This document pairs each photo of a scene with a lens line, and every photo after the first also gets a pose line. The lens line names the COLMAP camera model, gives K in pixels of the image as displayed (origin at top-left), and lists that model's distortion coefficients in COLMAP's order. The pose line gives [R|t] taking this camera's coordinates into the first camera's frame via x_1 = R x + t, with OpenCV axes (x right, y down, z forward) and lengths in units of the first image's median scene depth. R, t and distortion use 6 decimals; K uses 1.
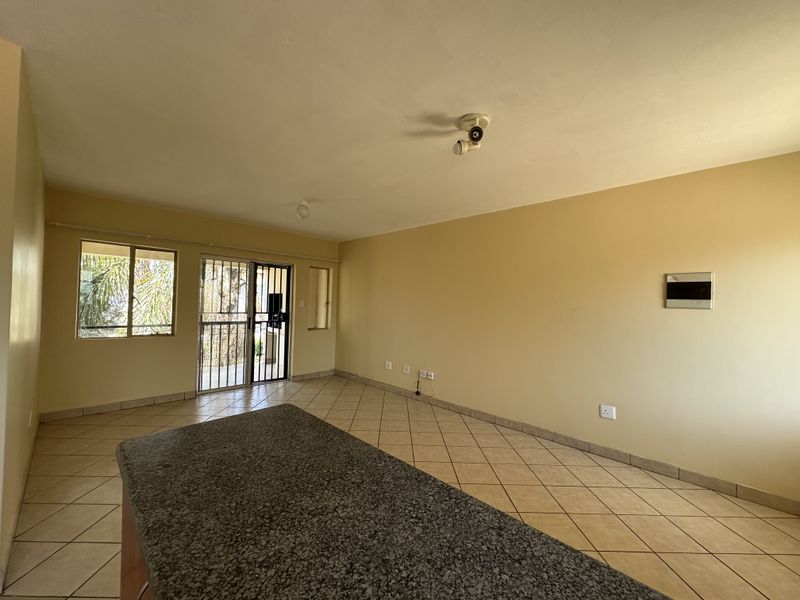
lens RADIAL K [[320.4, 0, 401.6], [0, 320.4, 302.7], [0, 0, 1]] dist [-0.000758, 0.000208]
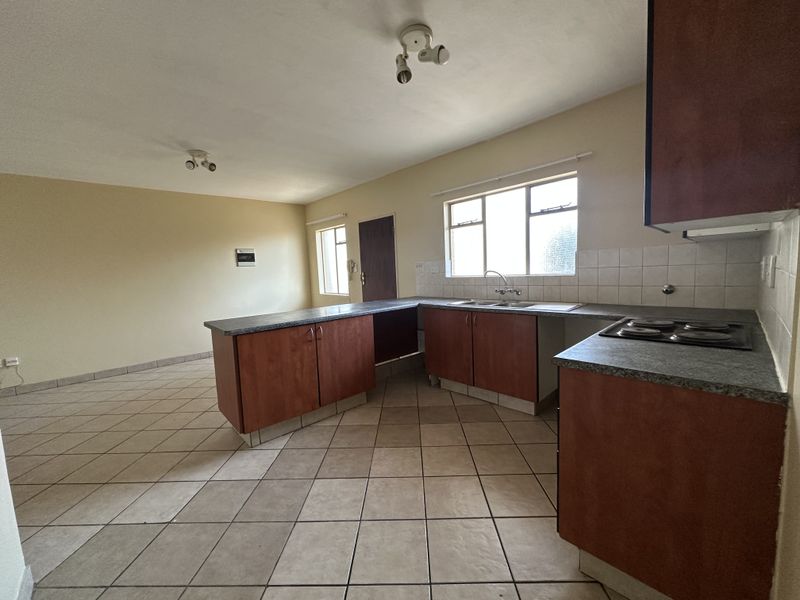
lens RADIAL K [[320.5, 0, 400.0], [0, 320.5, 300.0], [0, 0, 1]] dist [-0.002829, 0.000050]
pose [[0.041434, -0.125683, 0.991205, -0.580499], [0.047386, 0.991188, 0.123700, 0.012754], [-0.998017, 0.041844, 0.047025, -0.033145]]
